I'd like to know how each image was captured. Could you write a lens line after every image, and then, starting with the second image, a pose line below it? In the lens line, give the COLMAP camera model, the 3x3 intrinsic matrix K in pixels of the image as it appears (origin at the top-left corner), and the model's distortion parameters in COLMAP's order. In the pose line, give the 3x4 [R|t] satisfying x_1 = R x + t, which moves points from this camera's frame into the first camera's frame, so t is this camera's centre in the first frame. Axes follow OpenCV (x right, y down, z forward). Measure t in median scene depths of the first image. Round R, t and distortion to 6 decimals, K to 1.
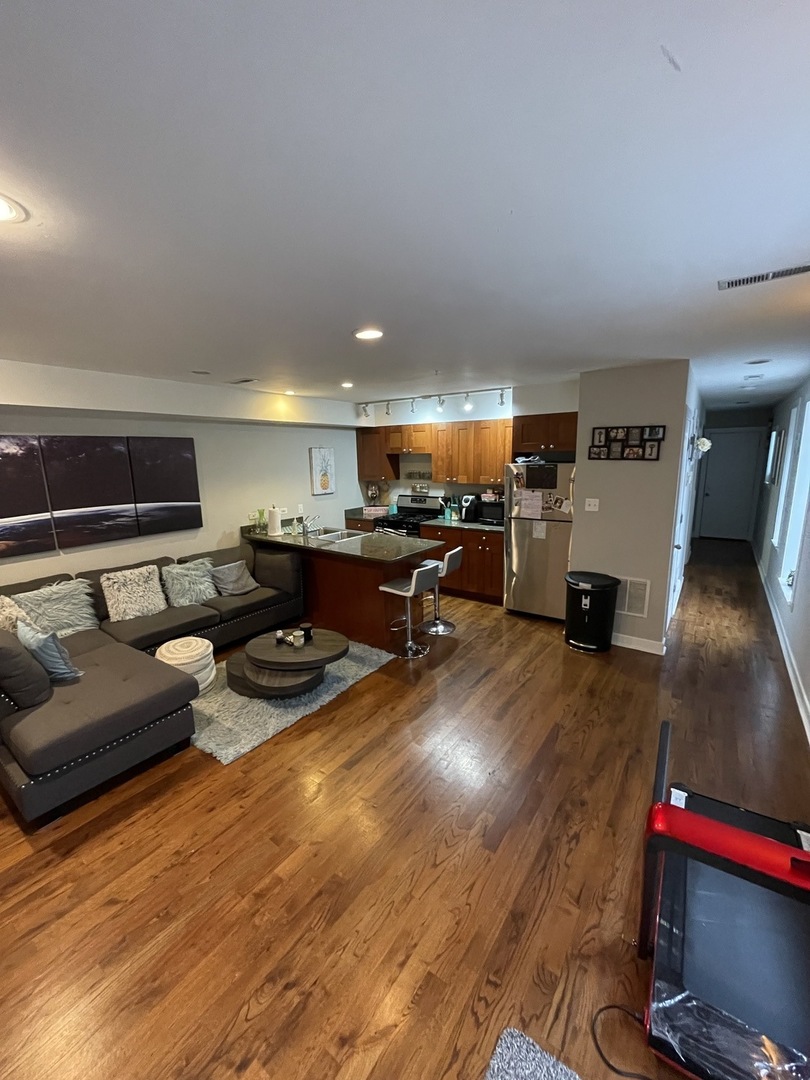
lens RADIAL K [[437.1, 0, 406.6], [0, 437.1, 540.4], [0, 0, 1]] dist [-0.001408, -0.000504]
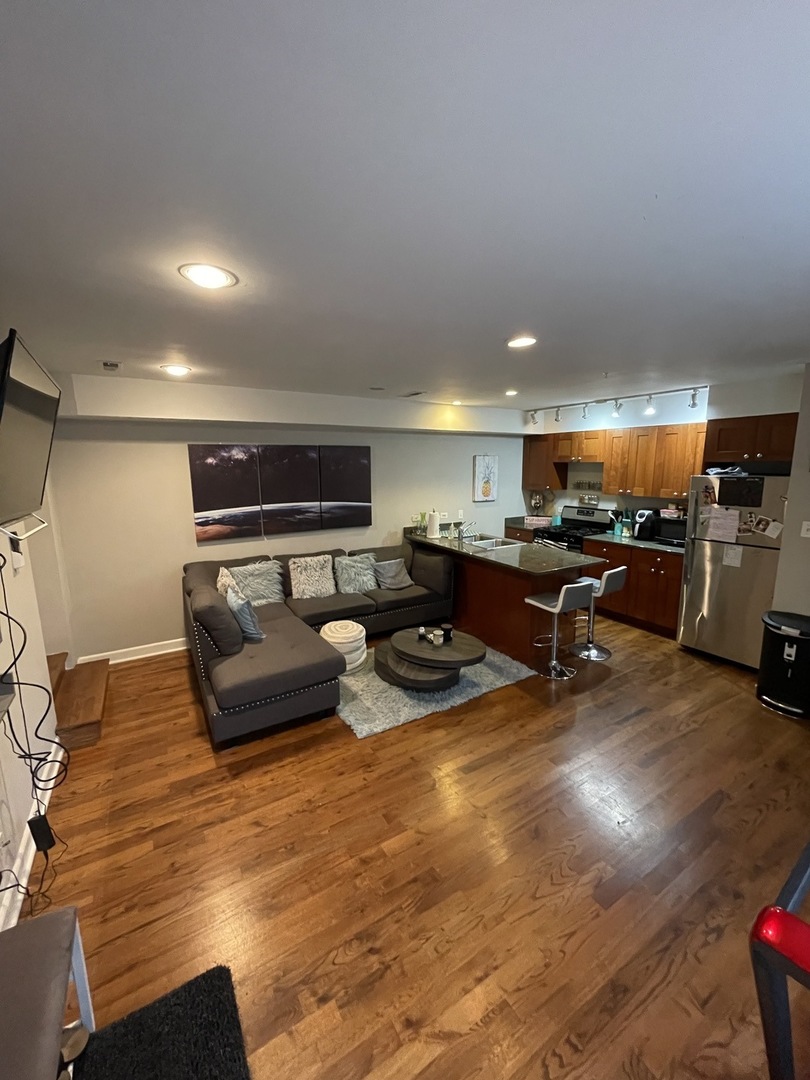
lens RADIAL K [[437.1, 0, 406.6], [0, 437.1, 540.4], [0, 0, 1]] dist [-0.001408, -0.000504]
pose [[0.921095, 0.079170, -0.381203, 0.061939], [-0.085441, 0.996343, 0.000474, -0.000938], [0.379847, 0.032134, 0.924491, -0.001419]]
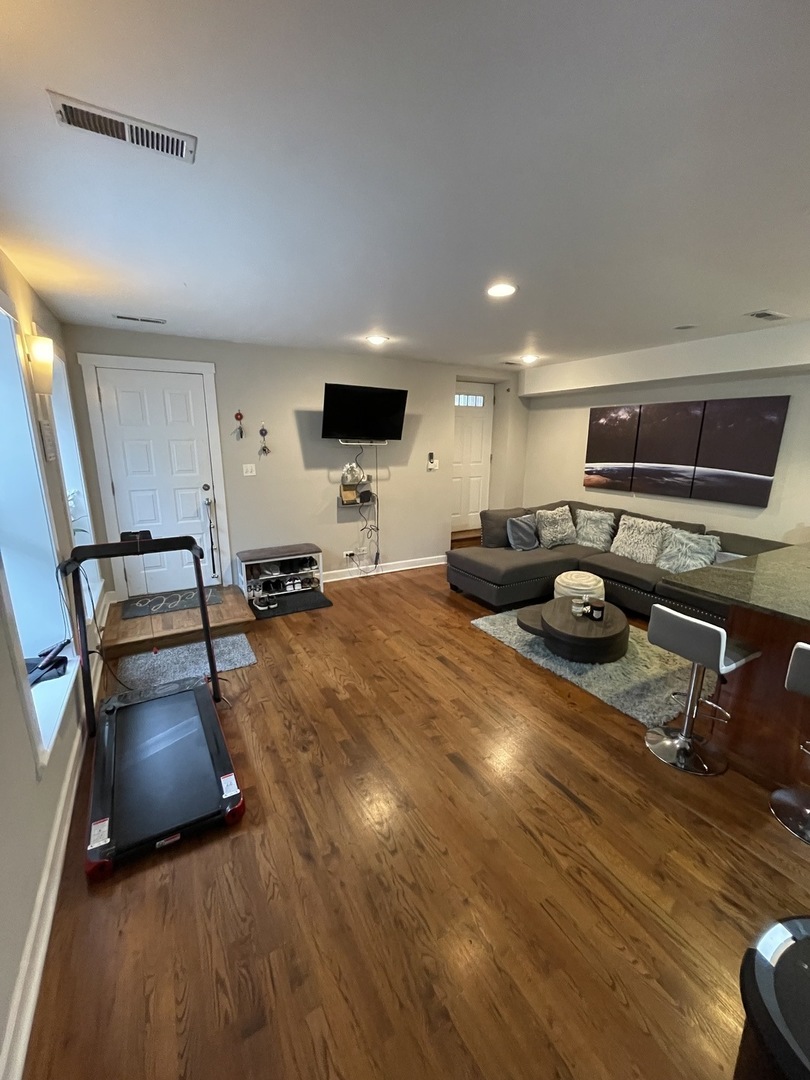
lens RADIAL K [[437.1, 0, 406.6], [0, 437.1, 540.4], [0, 0, 1]] dist [-0.001408, -0.000504]
pose [[-0.421640, 0.226198, -0.878097, 0.728543], [-0.175280, 0.929790, 0.323679, -0.160430], [0.889661, 0.290389, -0.352388, 0.949355]]
